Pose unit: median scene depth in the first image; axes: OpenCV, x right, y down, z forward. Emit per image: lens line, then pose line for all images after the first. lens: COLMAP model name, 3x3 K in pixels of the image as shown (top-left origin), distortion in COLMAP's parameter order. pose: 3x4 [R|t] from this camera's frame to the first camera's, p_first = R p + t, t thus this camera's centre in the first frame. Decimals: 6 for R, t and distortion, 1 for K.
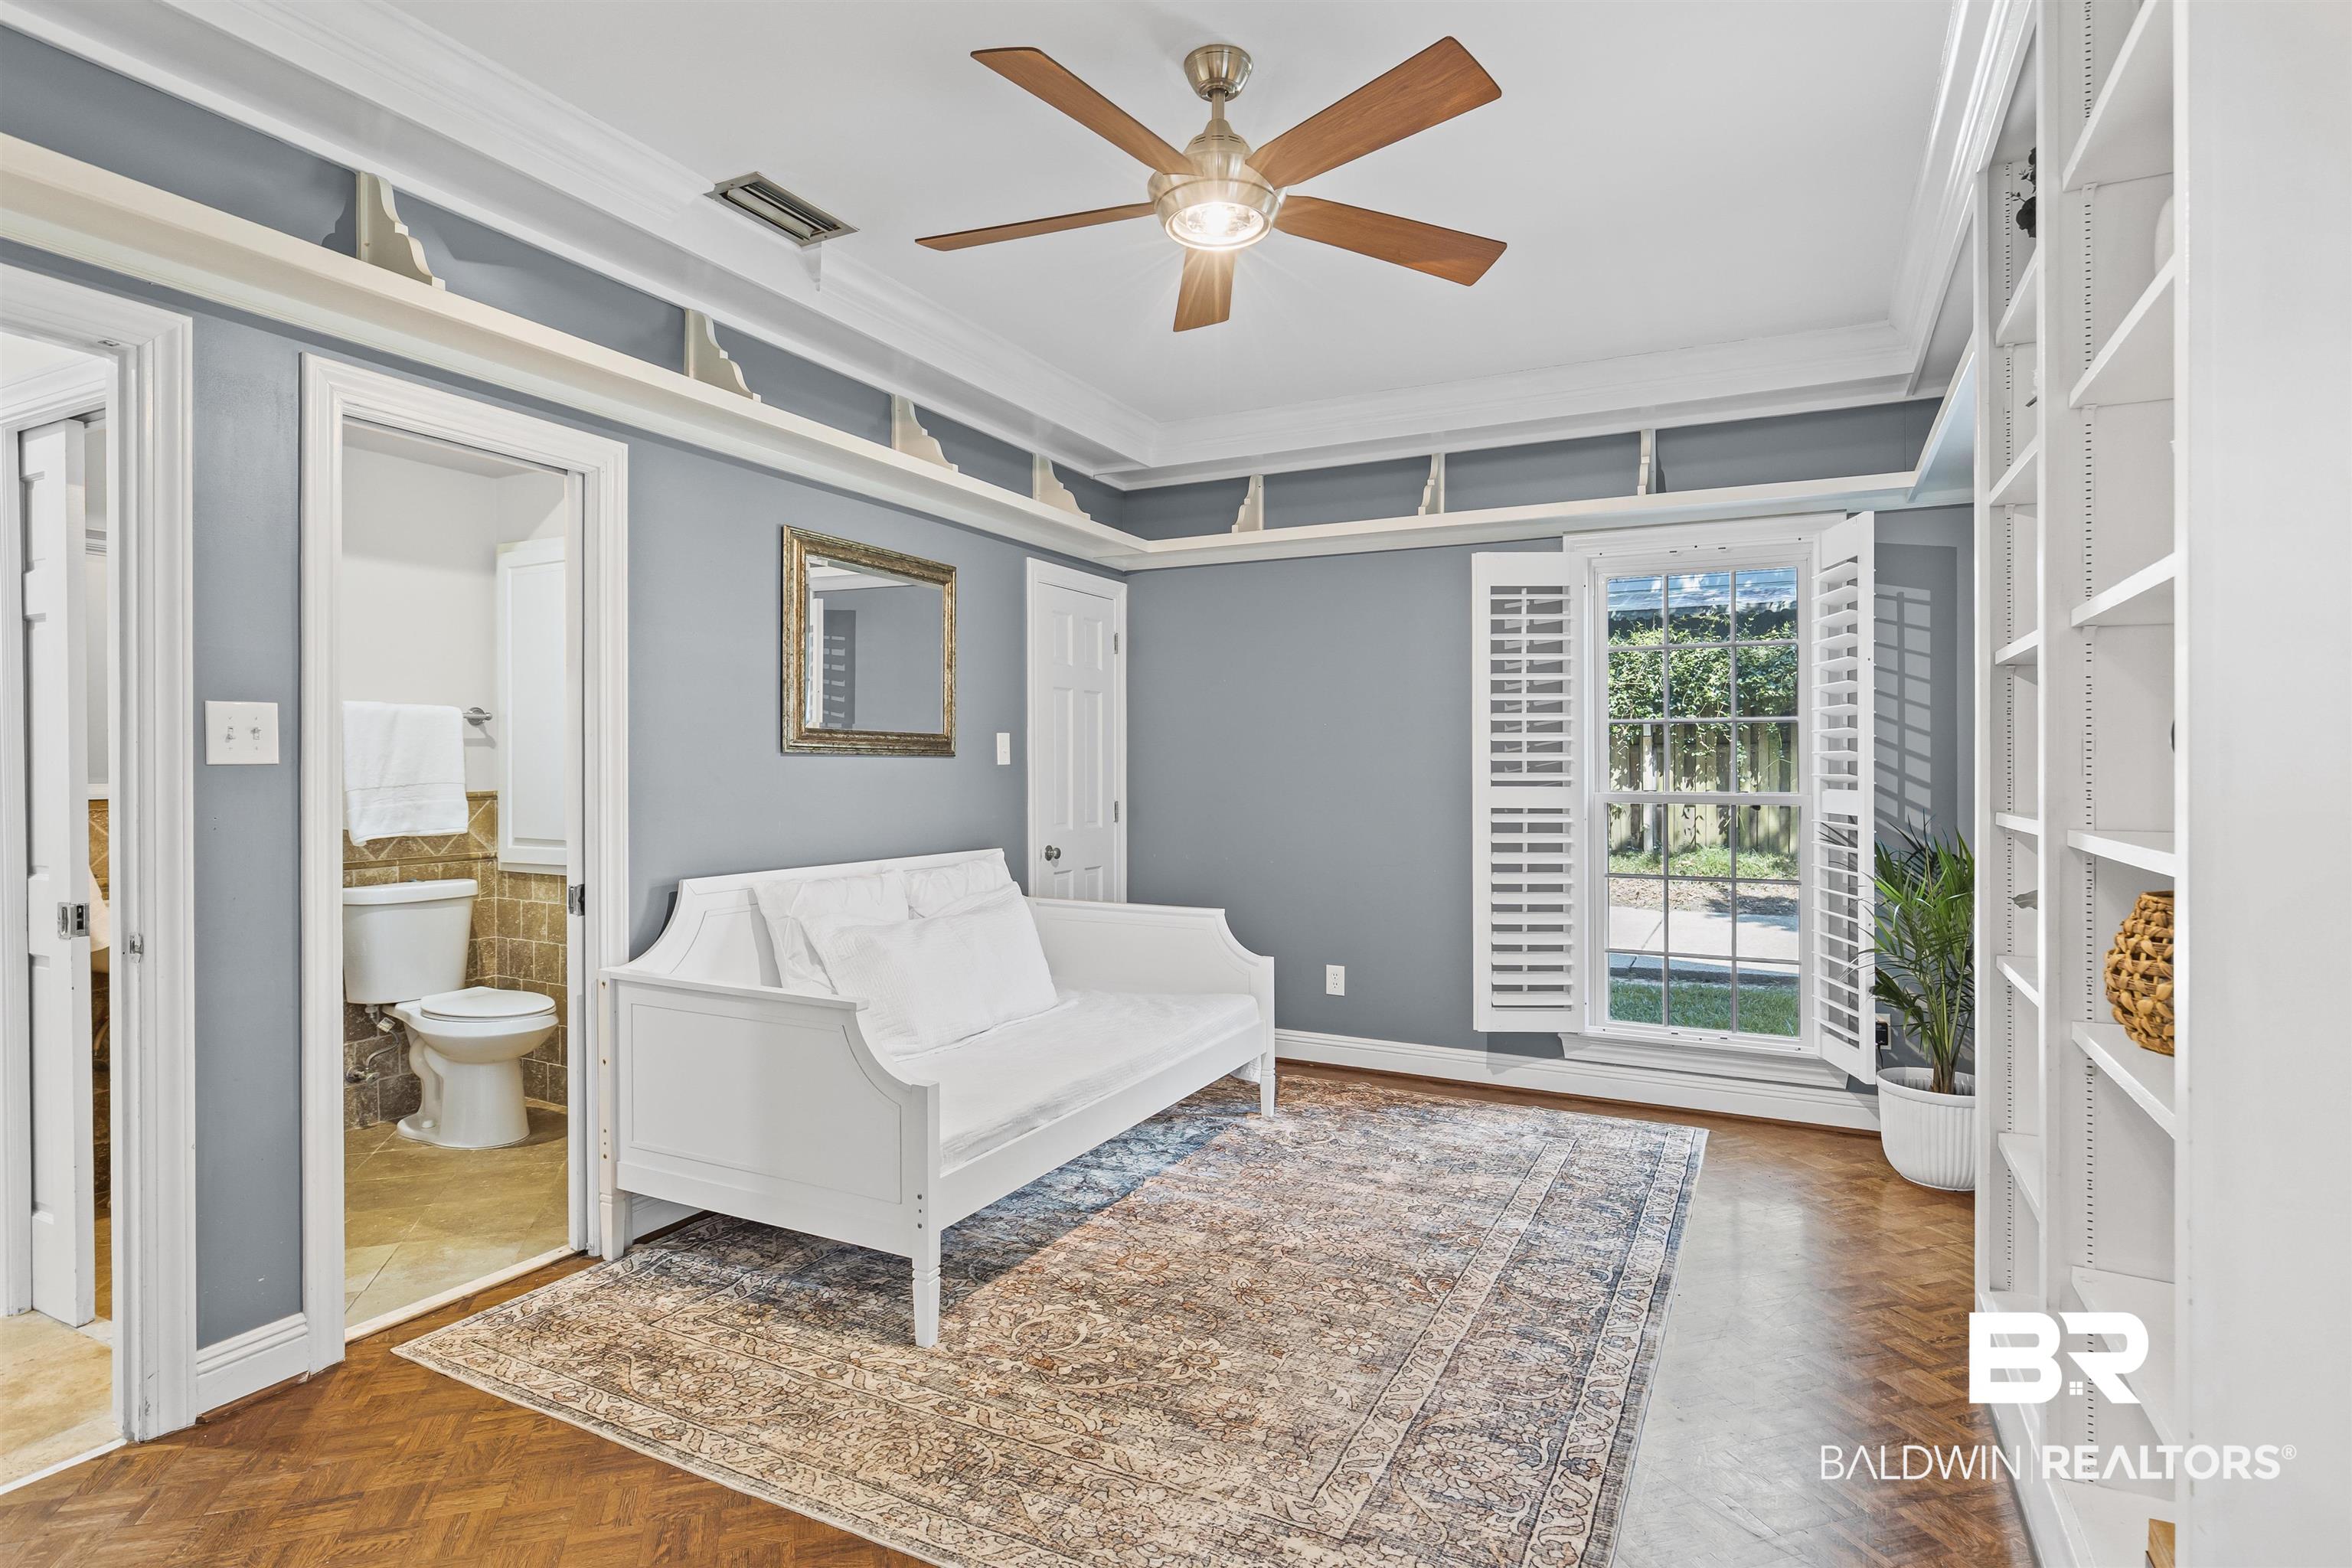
lens RADIAL K [[1200.9, 0, 1159.3], [0, 1200.9, 751.2], [0, 0, 1]] dist [0.003731, -0.000592]
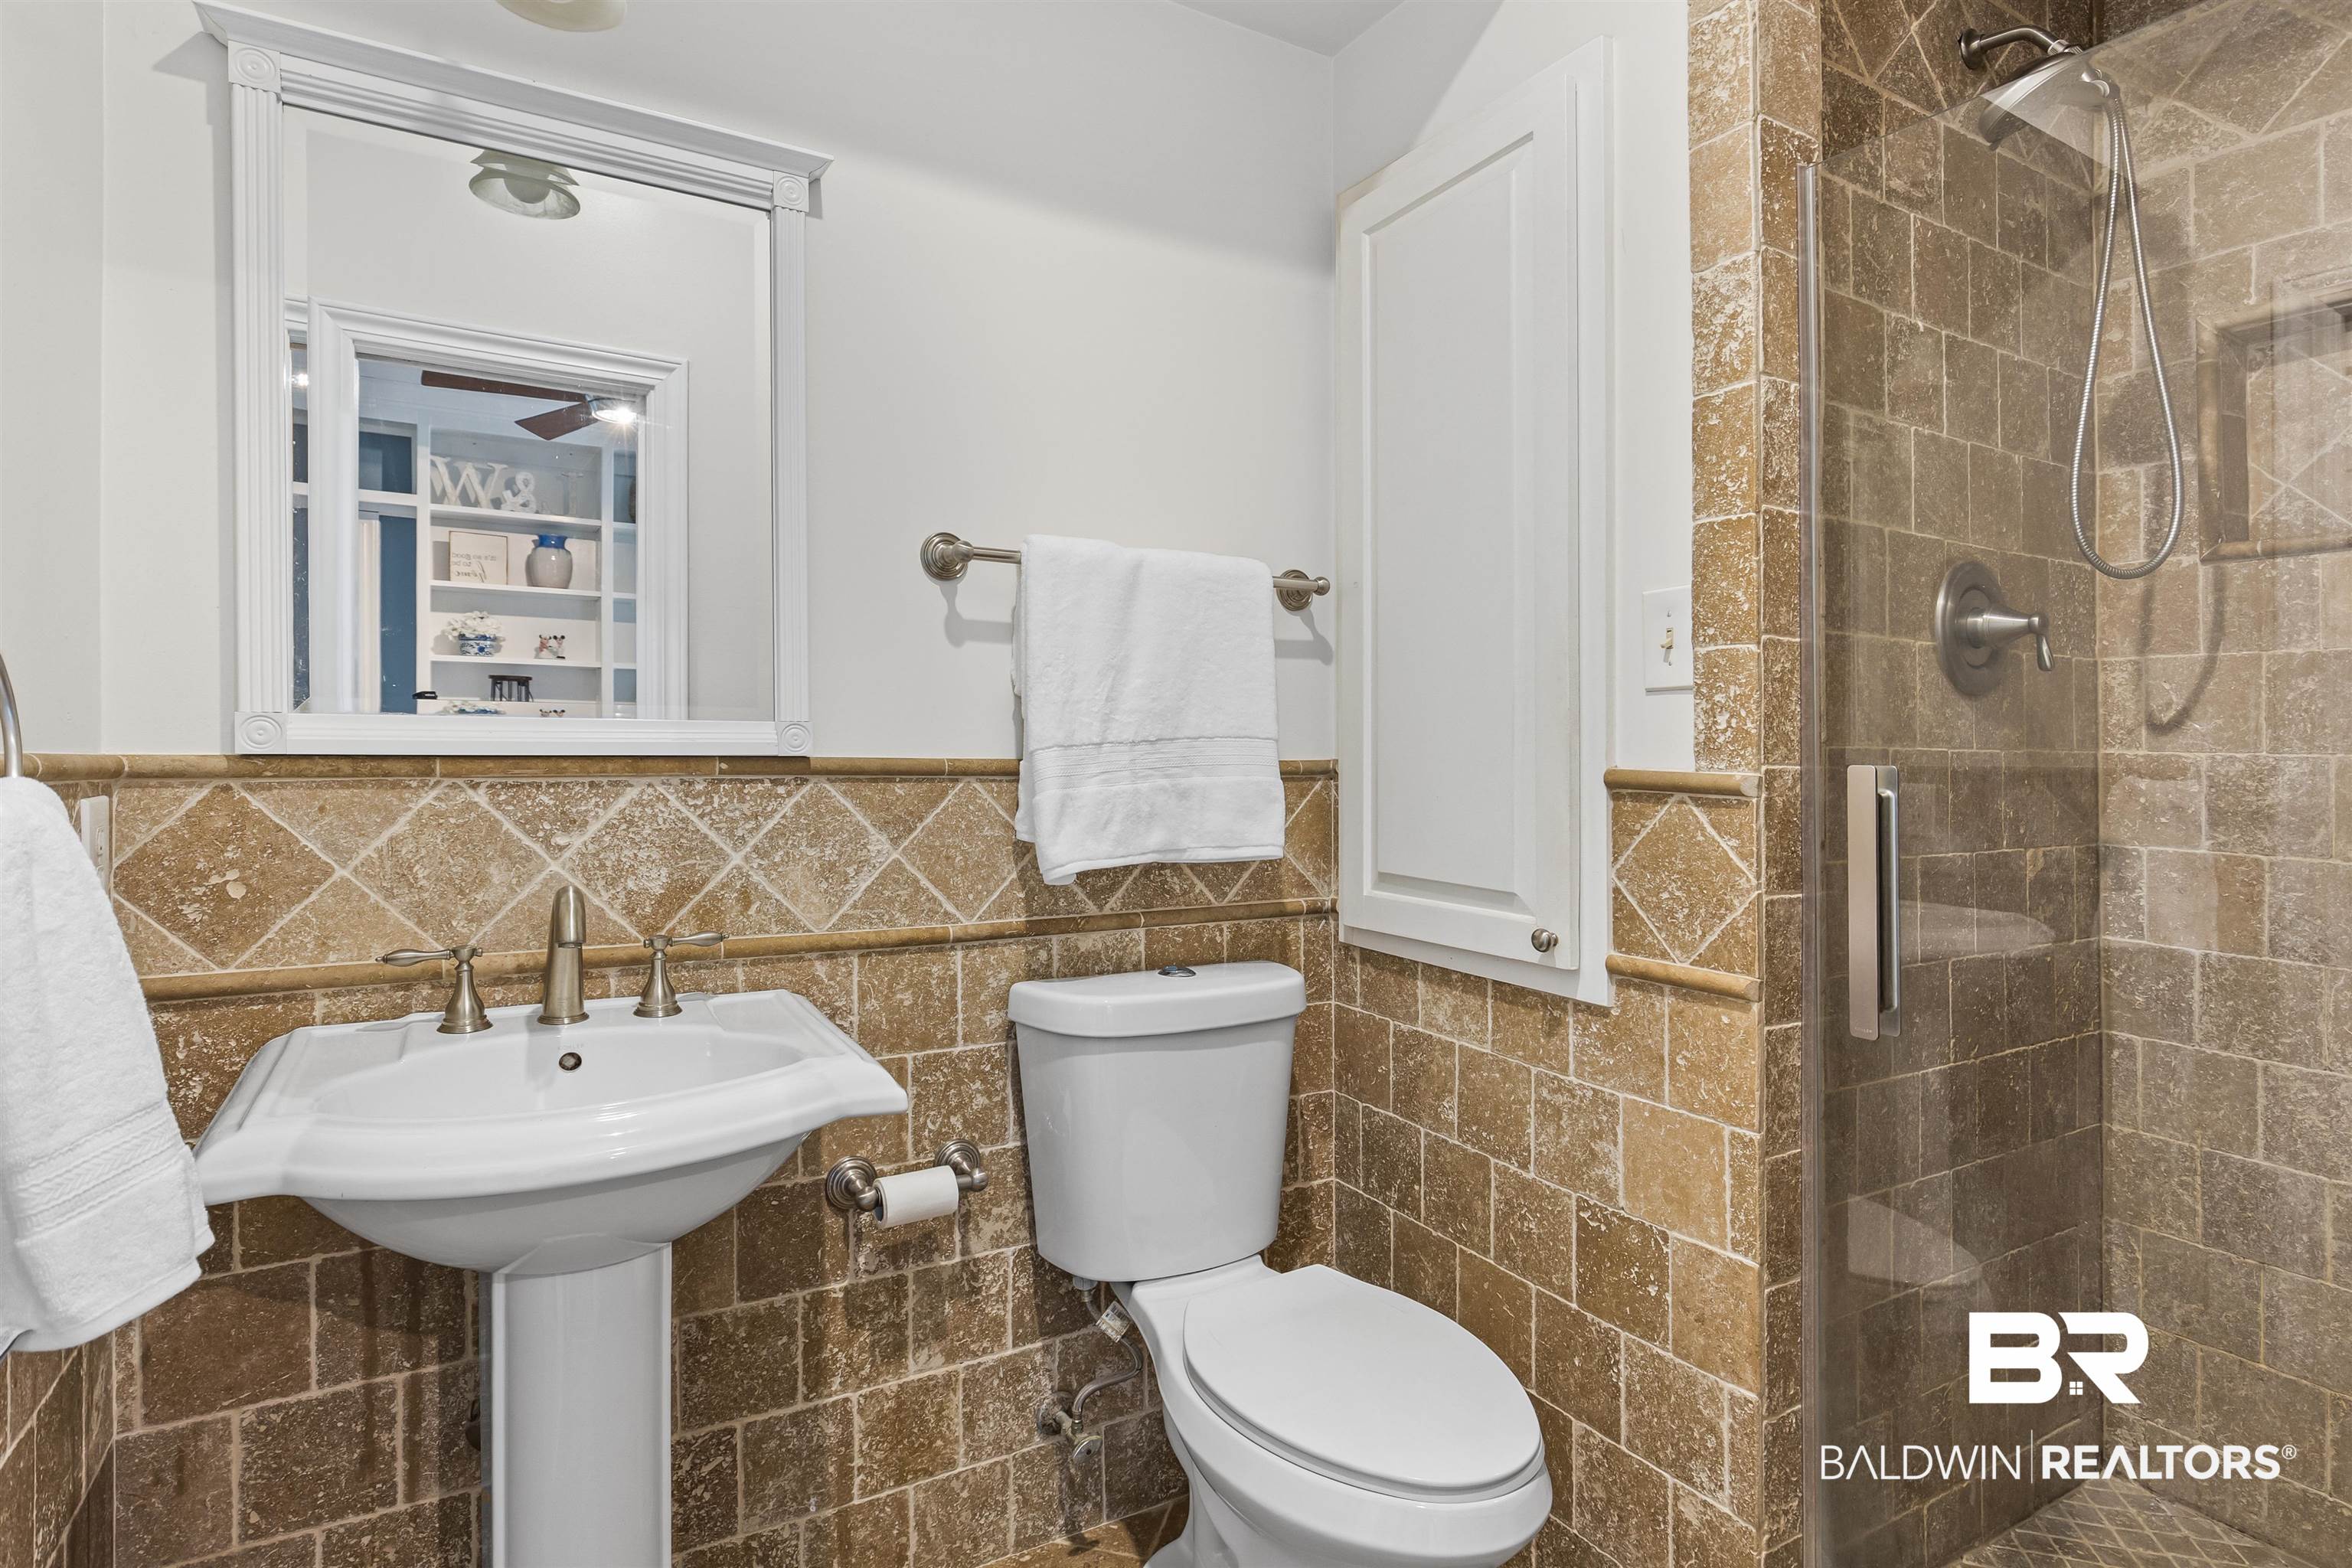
lens RADIAL K [[1200.9, 0, 1176.8], [0, 1200.9, 764.9], [0, 0, 1]] dist [0.003731, -0.000592]
pose [[0.843691, 0.010231, -0.536732, -0.380234], [-0.002761, 0.999888, 0.014720, 0.029384], [0.536822, -0.010937, 0.843624, 0.623939]]
